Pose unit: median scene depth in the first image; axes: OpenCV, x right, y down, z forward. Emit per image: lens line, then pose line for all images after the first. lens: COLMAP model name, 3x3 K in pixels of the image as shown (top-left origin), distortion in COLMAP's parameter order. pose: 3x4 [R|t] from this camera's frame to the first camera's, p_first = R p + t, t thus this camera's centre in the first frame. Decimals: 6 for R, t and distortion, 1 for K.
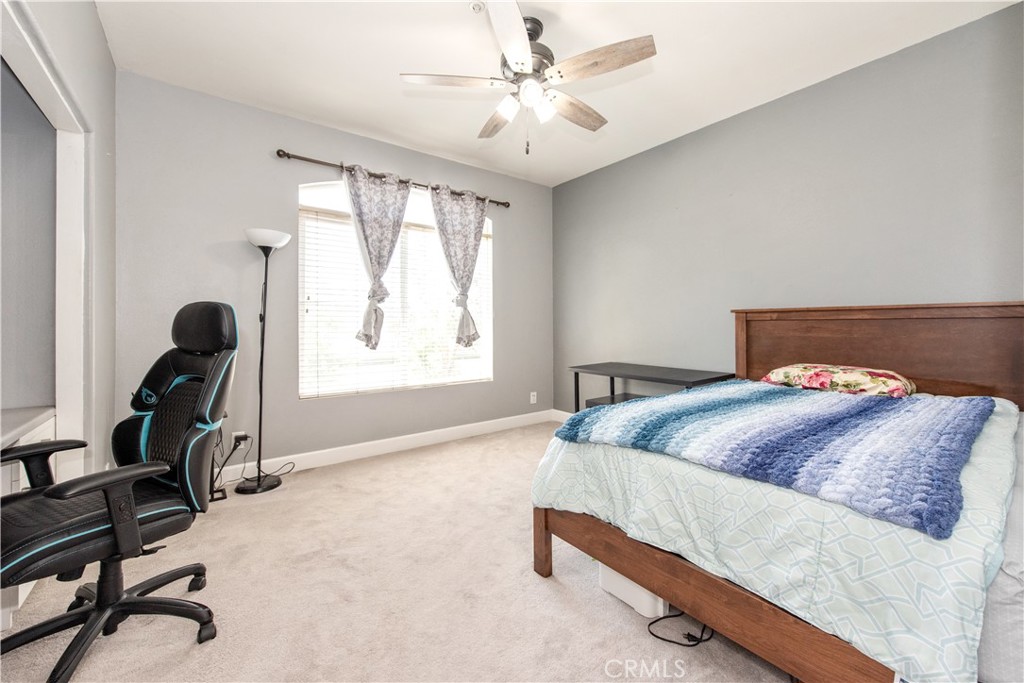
lens RADIAL K [[403.6, 0, 512.5], [0, 403.6, 323.7], [0, 0, 1]] dist [-0.000038, -0.000006]
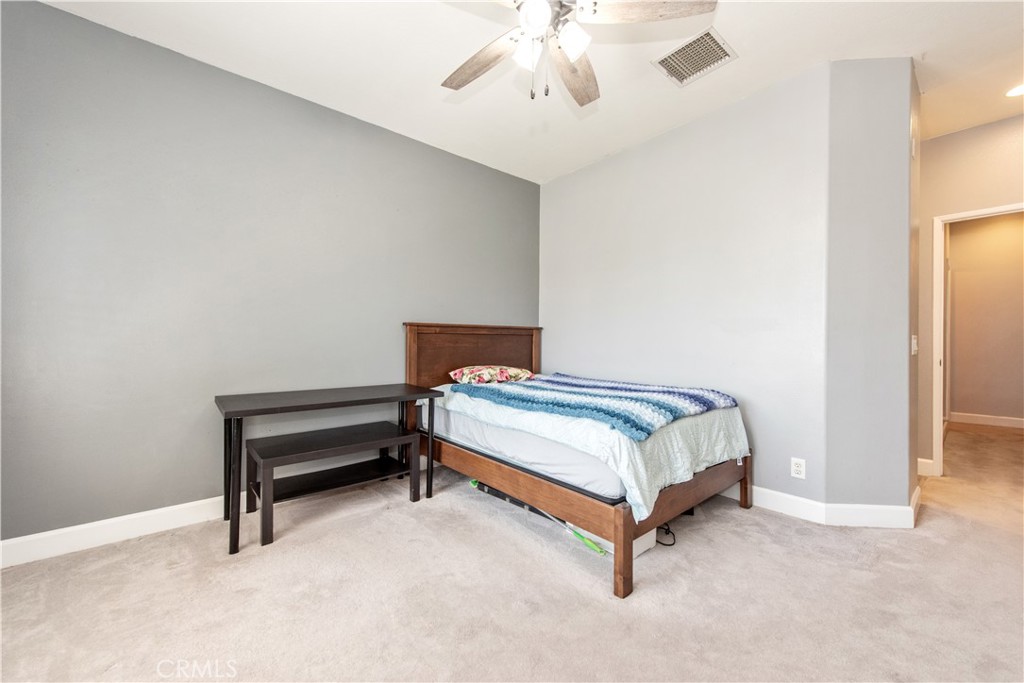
lens RADIAL K [[397.6, 0, 512.0], [0, 397.6, 341.5], [0, 0, 1]] dist [0.000135, 0.000002]
pose [[-0.041081, 0.005048, 0.999143, -0.533538], [-0.005742, 0.999970, -0.005288, 0.020264], [-0.999139, -0.005954, -0.041051, 0.823502]]
